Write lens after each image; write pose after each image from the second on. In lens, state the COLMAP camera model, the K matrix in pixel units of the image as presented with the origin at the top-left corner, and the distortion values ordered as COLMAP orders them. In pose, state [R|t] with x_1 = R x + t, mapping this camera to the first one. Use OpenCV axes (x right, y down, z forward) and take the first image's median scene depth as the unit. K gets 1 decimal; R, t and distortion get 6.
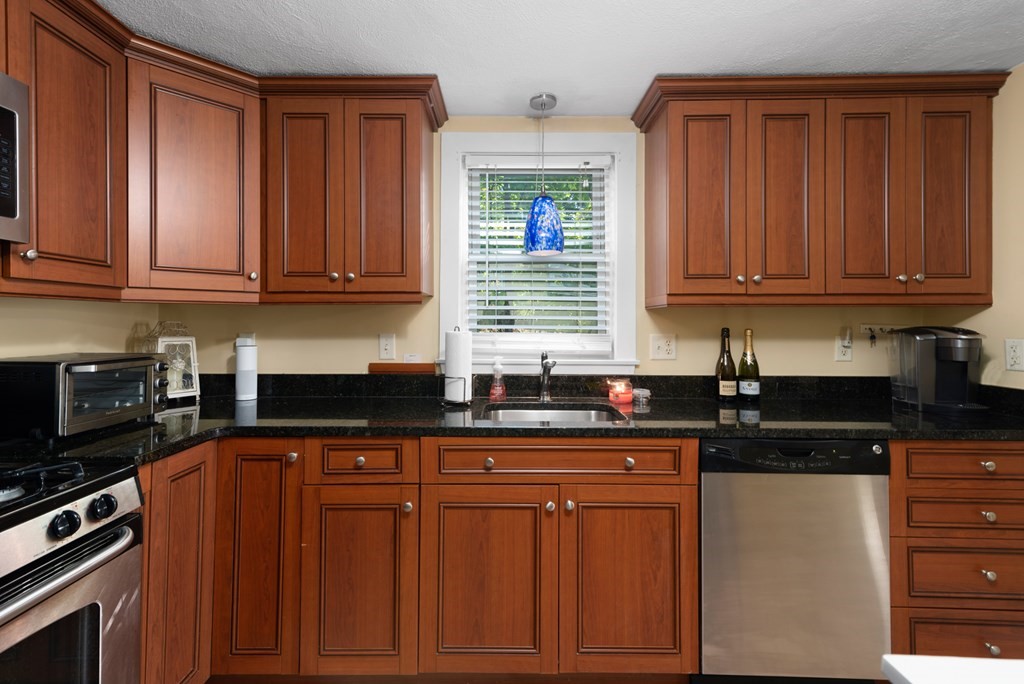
lens RADIAL K [[491.1, 0, 508.1], [0, 491.1, 320.6], [0, 0, 1]] dist [0.001949, 0.000188]
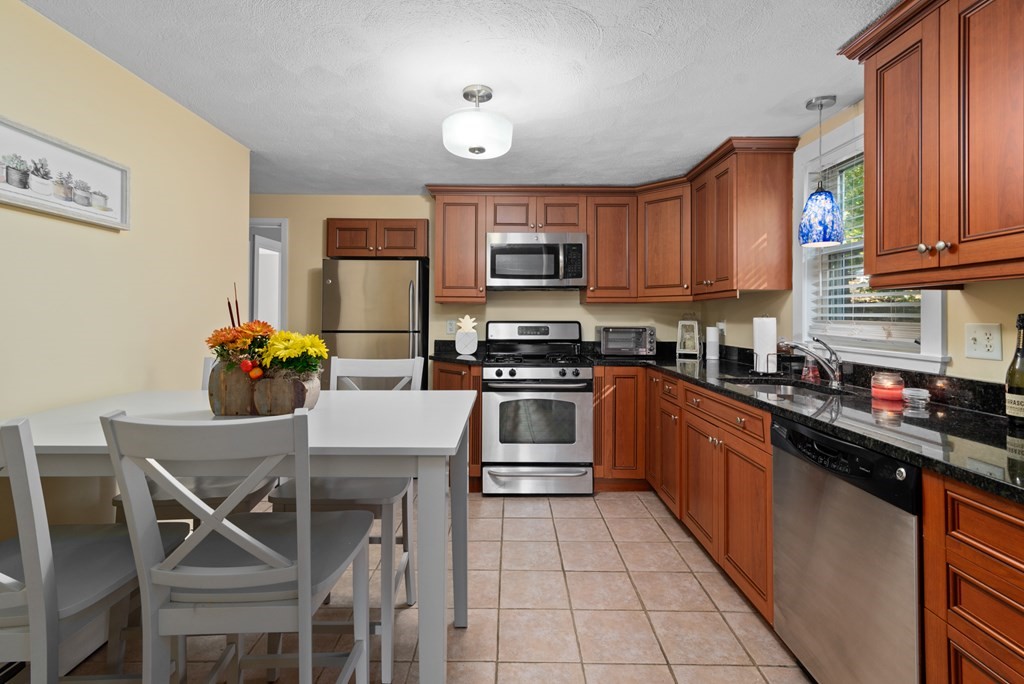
lens RADIAL K [[473.3, 0, 505.3], [0, 473.3, 315.9], [0, 0, 1]] dist [0.002280, -0.000149]
pose [[-0.005590, -0.003352, -0.999979, 1.202161], [-0.002767, 0.999991, -0.003337, 0.024422], [0.999981, 0.002748, -0.005599, 0.342414]]
